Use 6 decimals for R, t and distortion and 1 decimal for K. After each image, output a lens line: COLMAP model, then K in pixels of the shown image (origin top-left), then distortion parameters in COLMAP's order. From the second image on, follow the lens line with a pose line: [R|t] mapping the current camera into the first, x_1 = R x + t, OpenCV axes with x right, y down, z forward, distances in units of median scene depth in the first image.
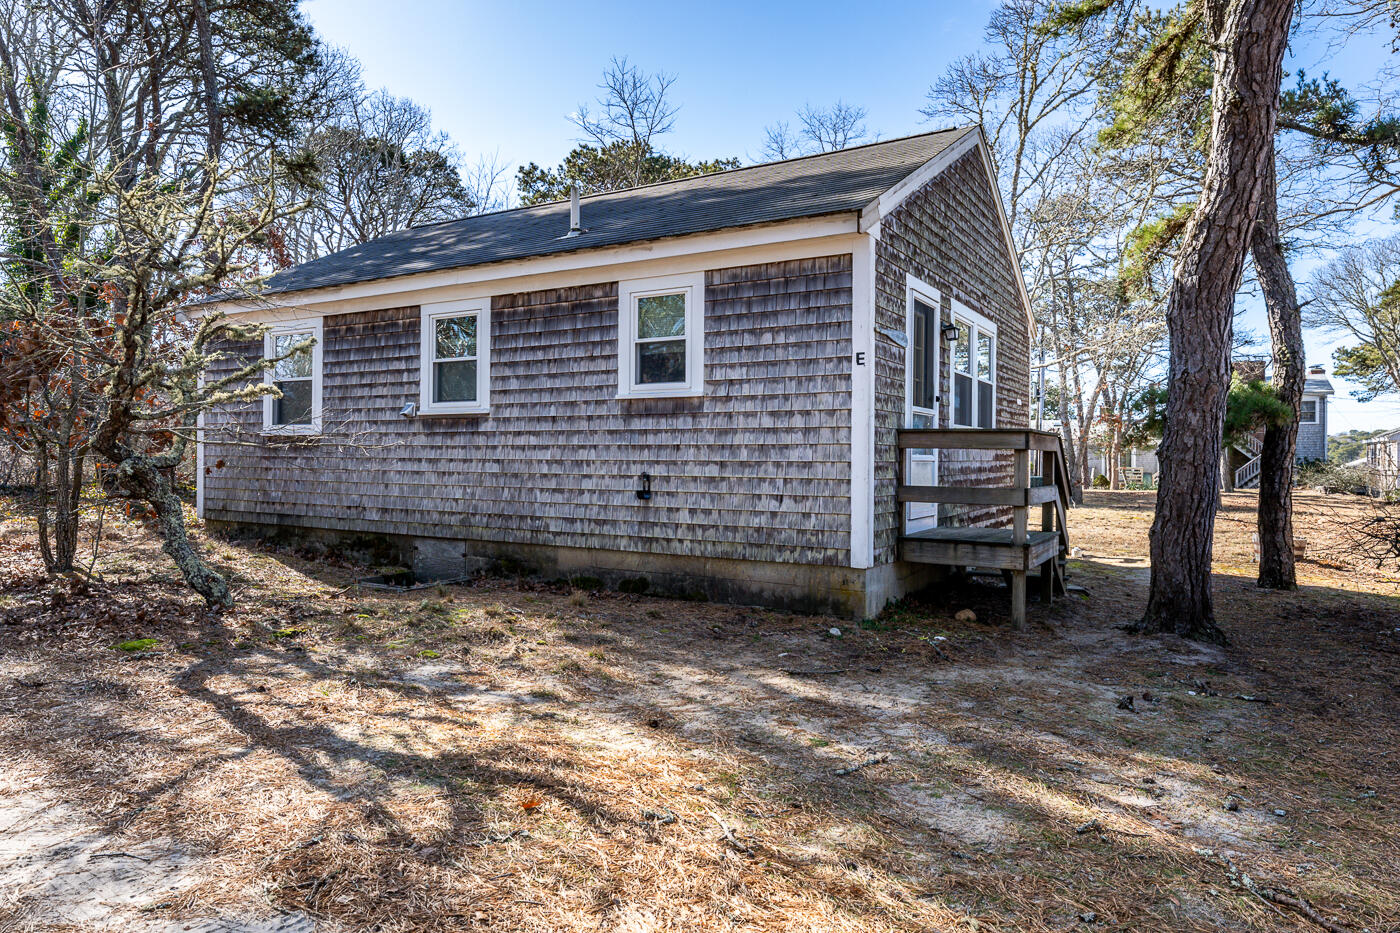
lens RADIAL K [[871.8, 0, 690.0], [0, 871.8, 464.3], [0, 0, 1]] dist [-0.002539, 0.000141]
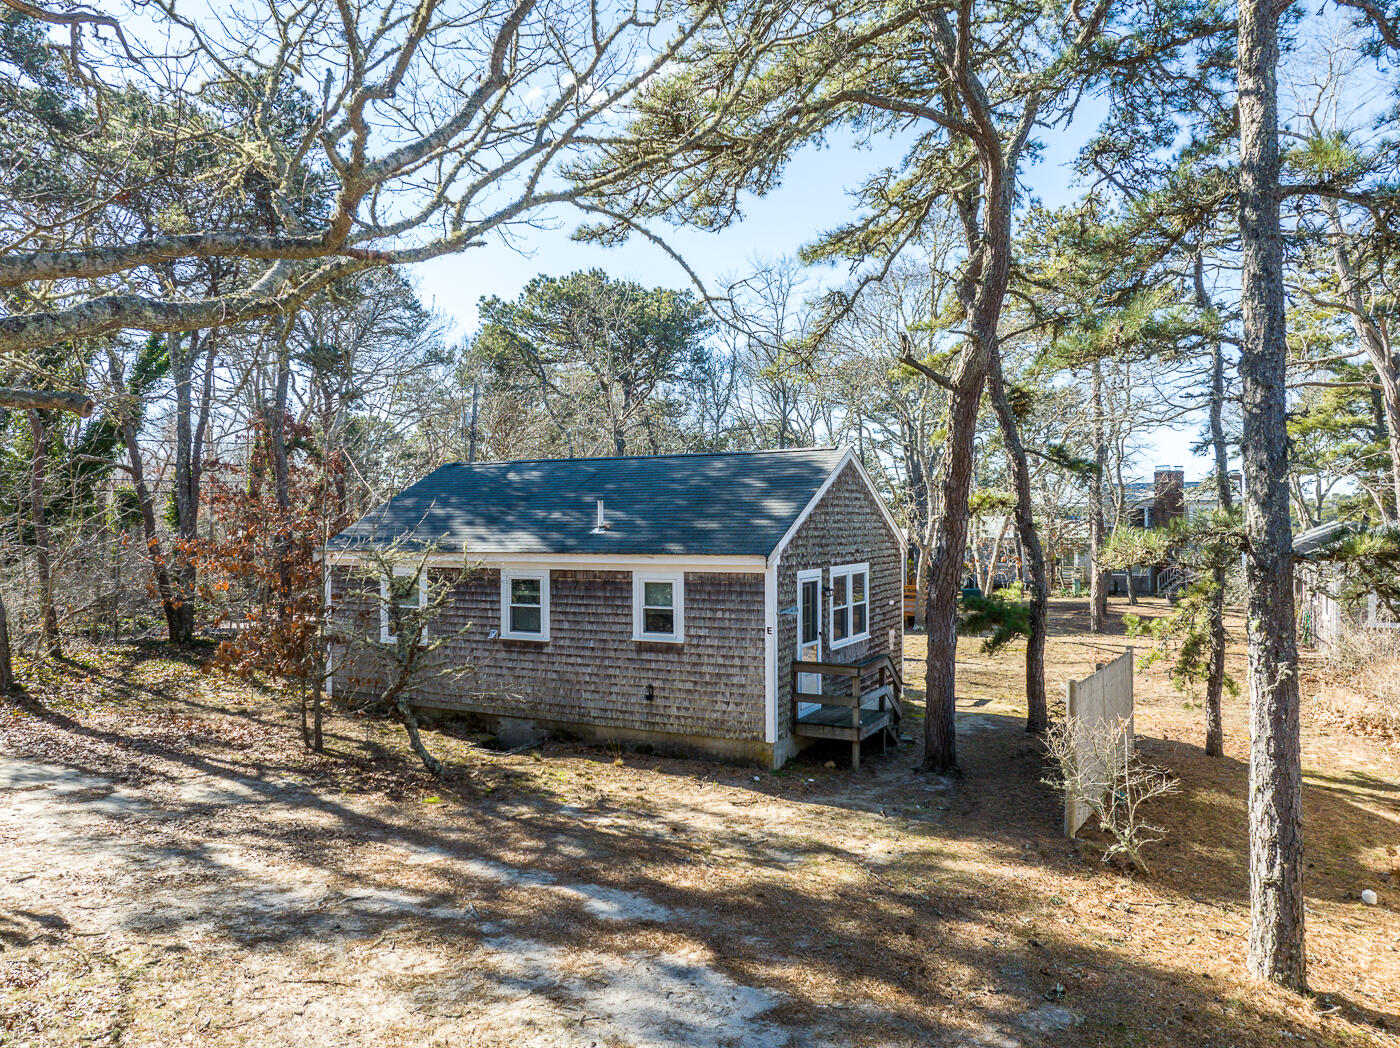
lens RADIAL K [[1016.8, 0, 707.2], [0, 1016.8, 523.7], [0, 0, 1]] dist [-0.033356, 0.022372]
pose [[0.997317, -0.011688, 0.072260, -0.080107], [0.011802, 0.999930, -0.001151, -0.304460], [-0.072242, 0.002001, 0.997385, -1.012362]]
